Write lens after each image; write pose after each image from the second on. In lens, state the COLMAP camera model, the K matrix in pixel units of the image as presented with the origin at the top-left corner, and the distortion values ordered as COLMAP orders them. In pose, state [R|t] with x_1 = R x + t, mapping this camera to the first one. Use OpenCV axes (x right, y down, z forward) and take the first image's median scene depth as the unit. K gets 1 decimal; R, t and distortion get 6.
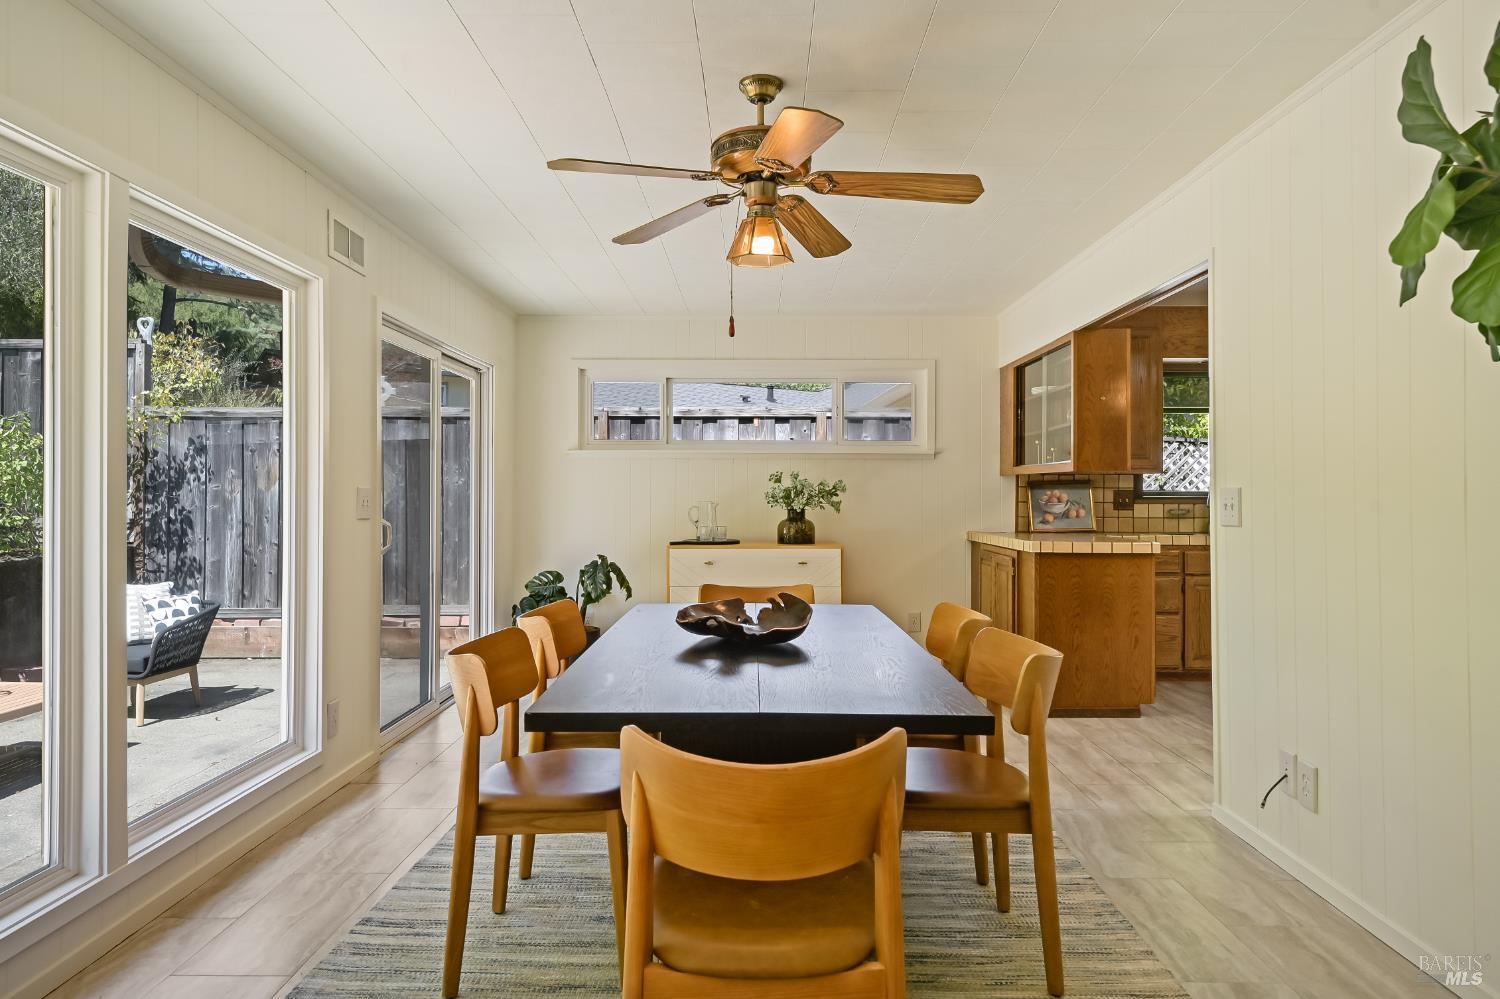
lens RADIAL K [[943.8, 0, 752.4], [0, 943.8, 493.3], [0, 0, 1]] dist [0.003320, 0.000636]
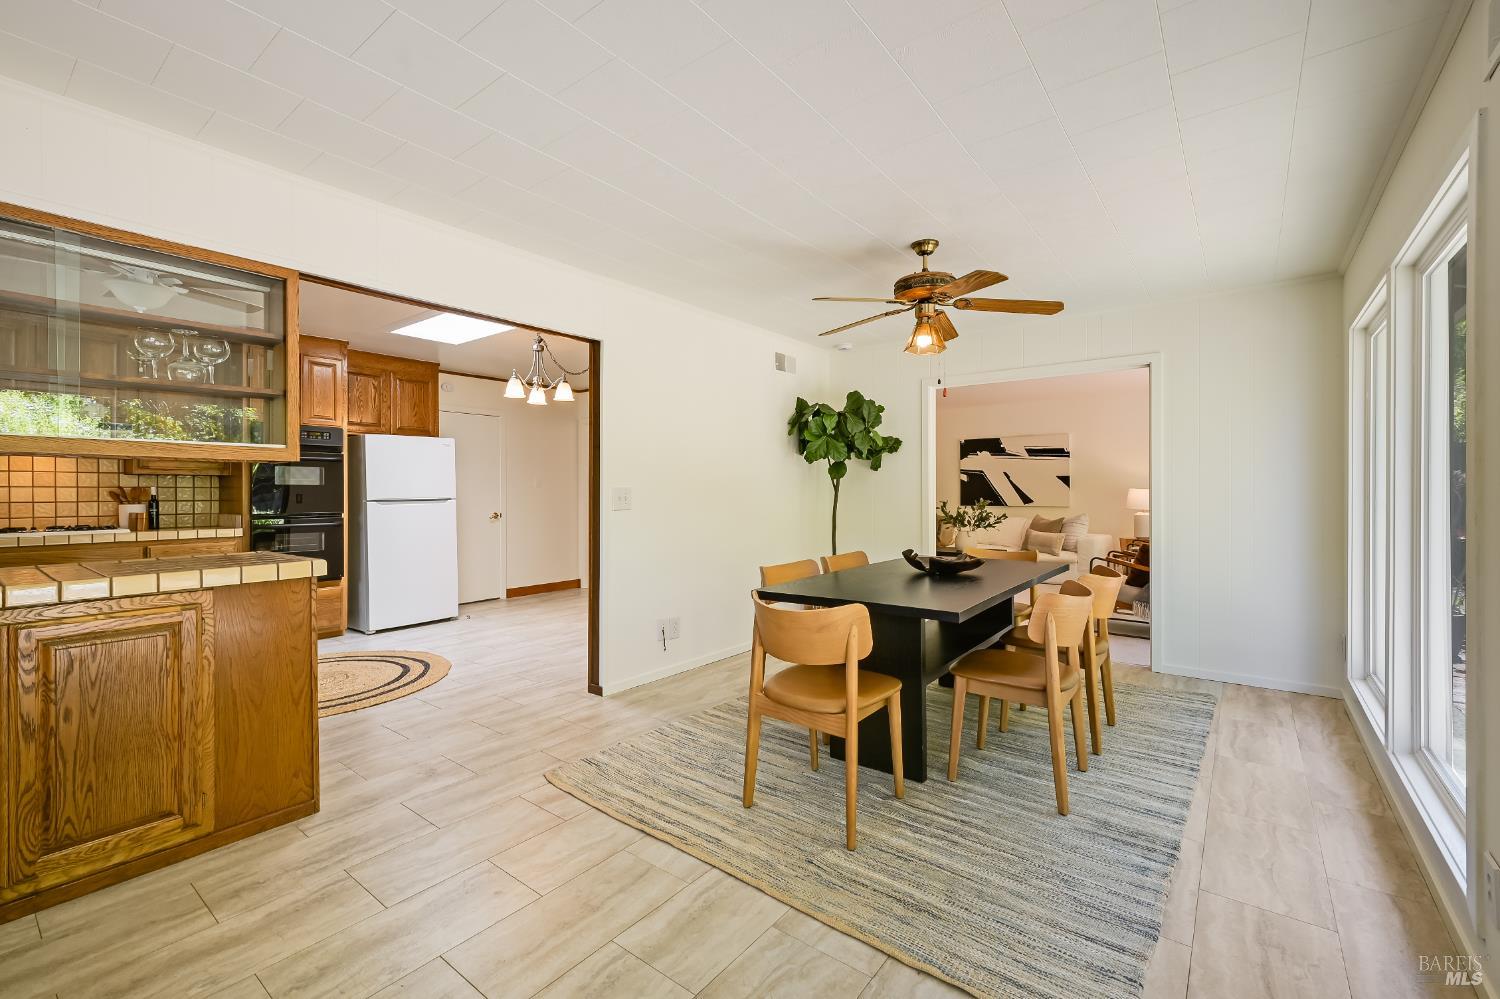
lens RADIAL K [[642.4, 0, 750.0], [0, 642.4, 499.5], [0, 0, 1]] dist [0.000233, 0.000031]
pose [[-0.796018, -0.008334, 0.605215, -0.206101], [0.001727, 0.999870, 0.016041, -0.000838], [-0.605270, 0.013814, -0.795900, 1.002883]]
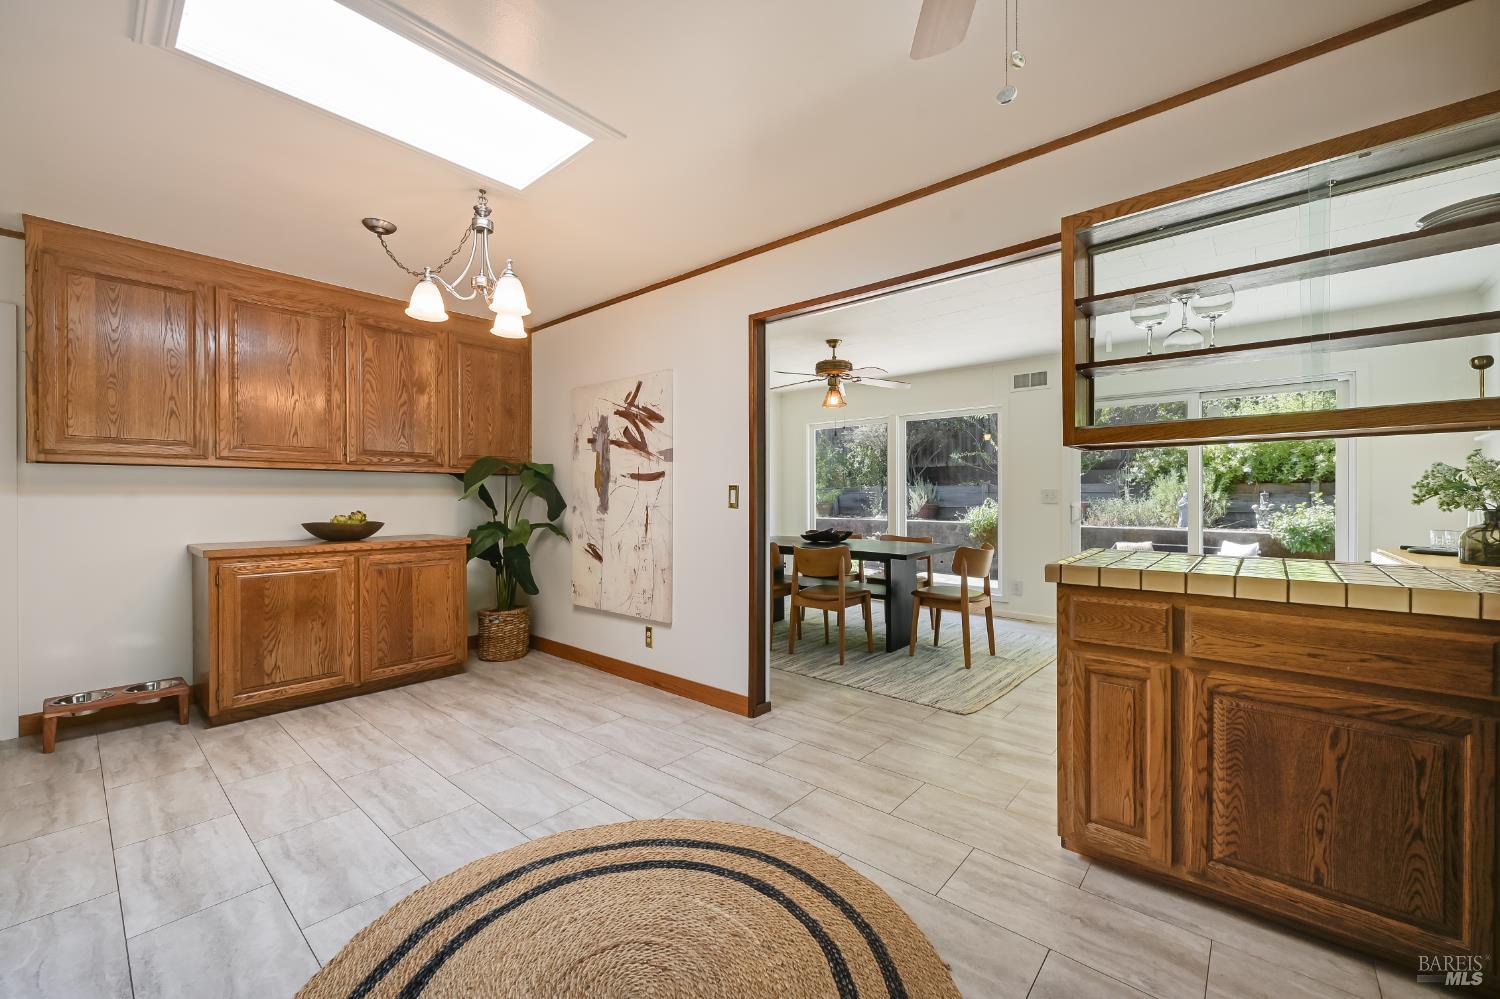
lens RADIAL K [[593.3, 0, 750.0], [0, 593.3, 499.5], [0, 0, 1]] dist [0.000134, 0.000110]
pose [[-0.651946, 0.007868, -0.758225, 0.708095], [0.004919, 0.999969, 0.006148, 0.006576], [0.758250, 0.000279, -0.651964, 0.929425]]
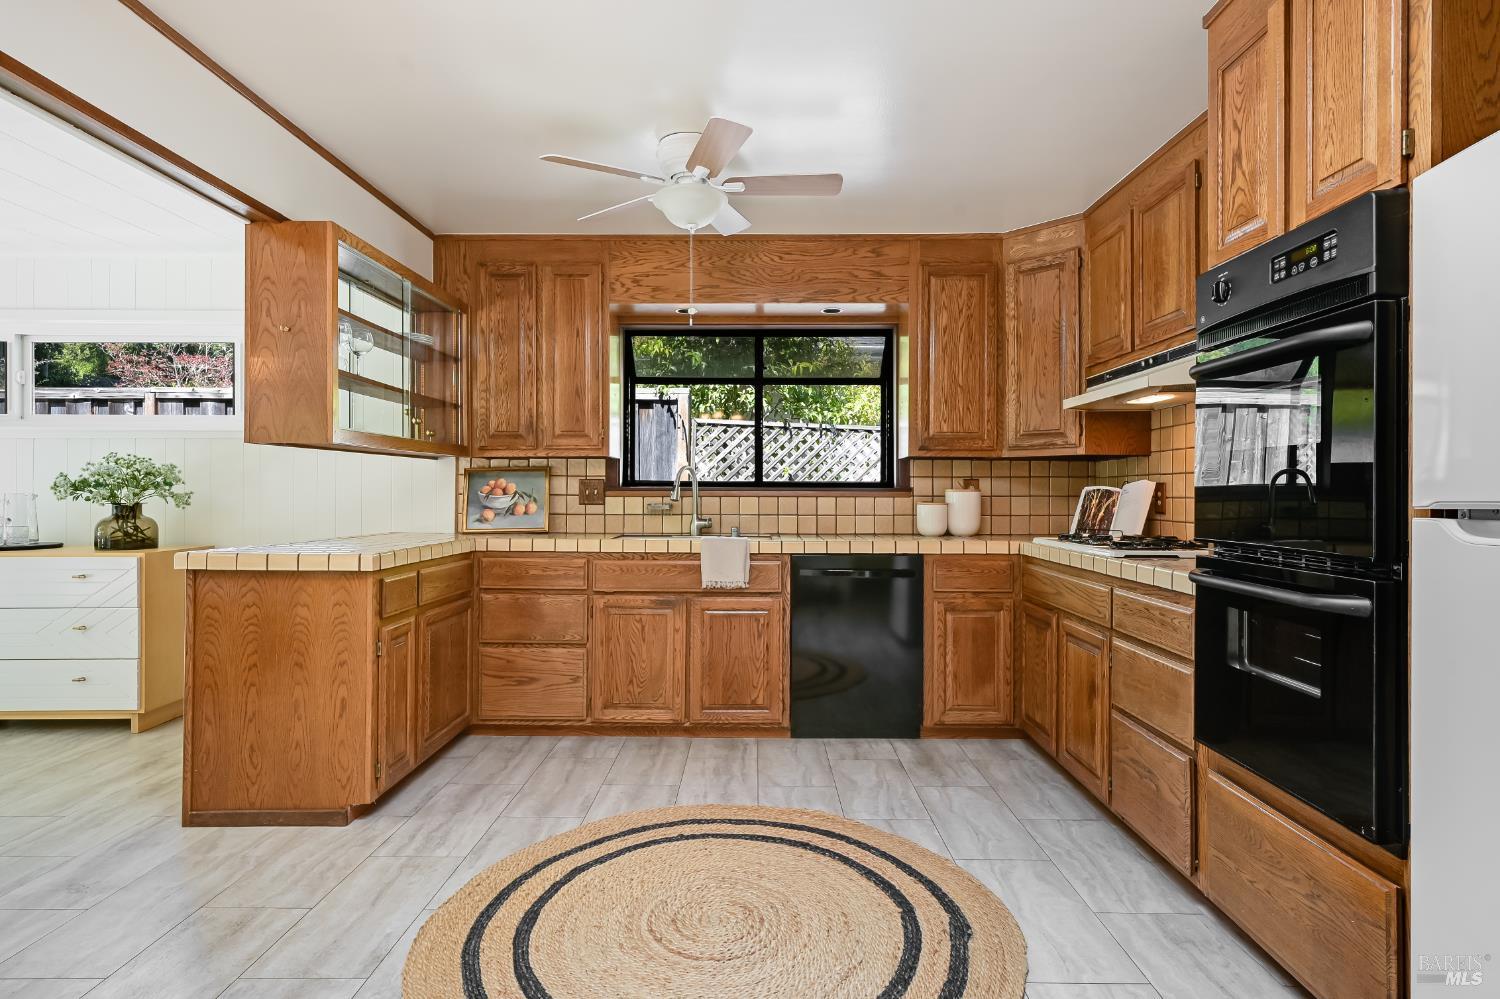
lens RADIAL K [[784.4, 0, 750.0], [0, 784.4, 499.5], [0, 0, 1]] dist [0.001586, 0.000512]
pose [[0.999999, 0.000000, 0.001247, 0.581810], [-0.000012, 0.999958, 0.009205, 0.008462], [-0.001247, -0.009205, 0.999957, 0.394537]]
